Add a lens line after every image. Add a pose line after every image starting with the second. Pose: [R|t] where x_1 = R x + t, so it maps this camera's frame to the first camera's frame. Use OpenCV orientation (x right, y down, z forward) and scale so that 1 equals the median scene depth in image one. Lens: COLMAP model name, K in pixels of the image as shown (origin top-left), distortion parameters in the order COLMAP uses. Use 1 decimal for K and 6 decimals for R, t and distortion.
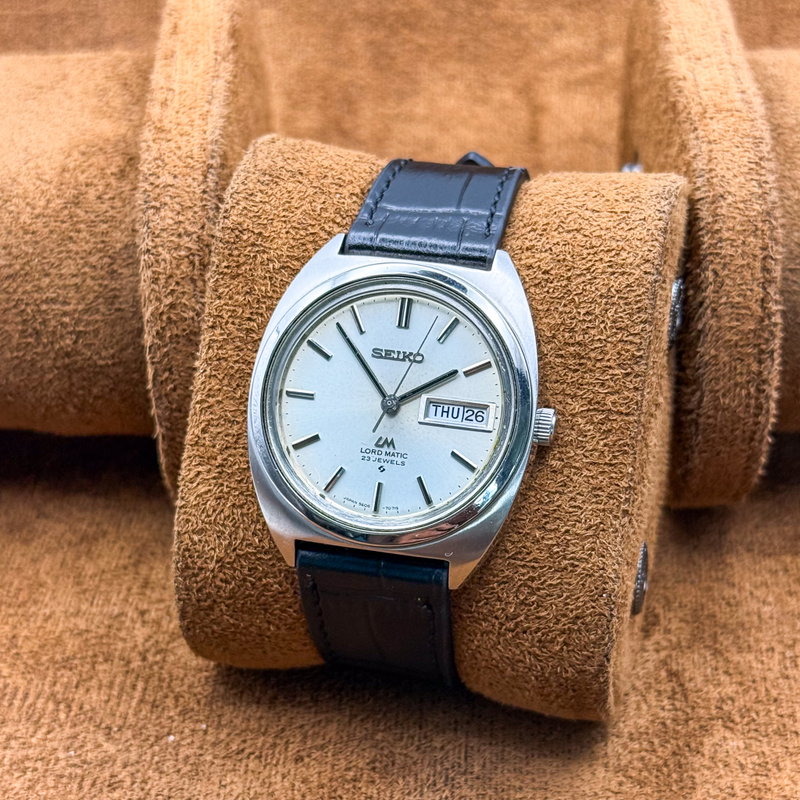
lens RADIAL K [[1920.1, 0, 383.1], [0, 1920.1, 419.2], [0, 0, 1]] dist [0.108542, 0.301368]
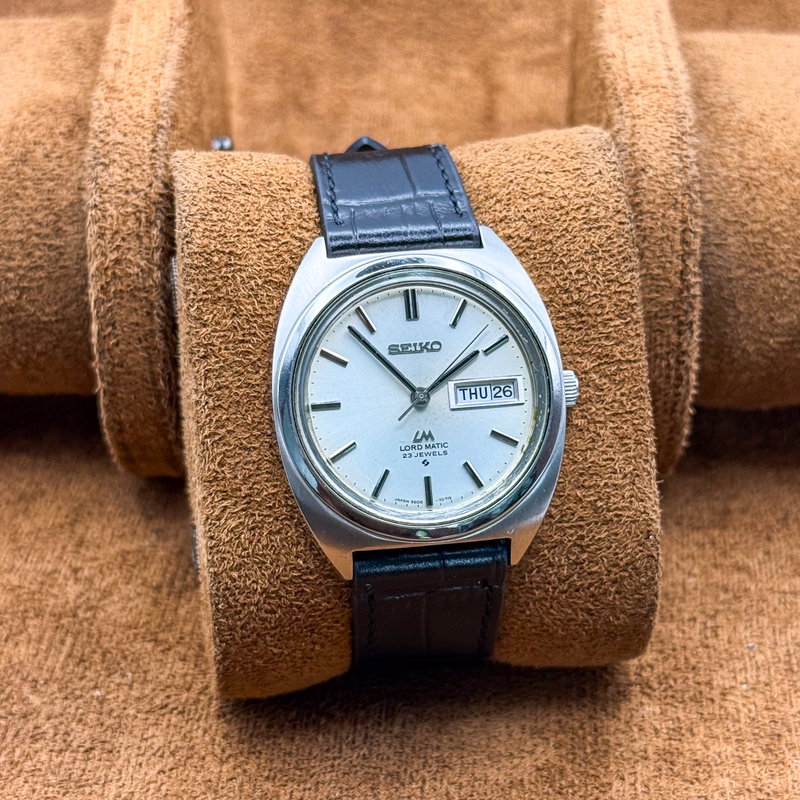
lens RADIAL K [[1920.1, 0, 383.1], [0, 1920.1, 419.2], [0, 0, 1]] dist [0.108542, 0.301368]
pose [[0.928830, -0.201682, 0.310804, -0.322406], [0.196517, 0.979315, 0.048193, -0.047890], [-0.314095, 0.016315, 0.949251, 0.063139]]
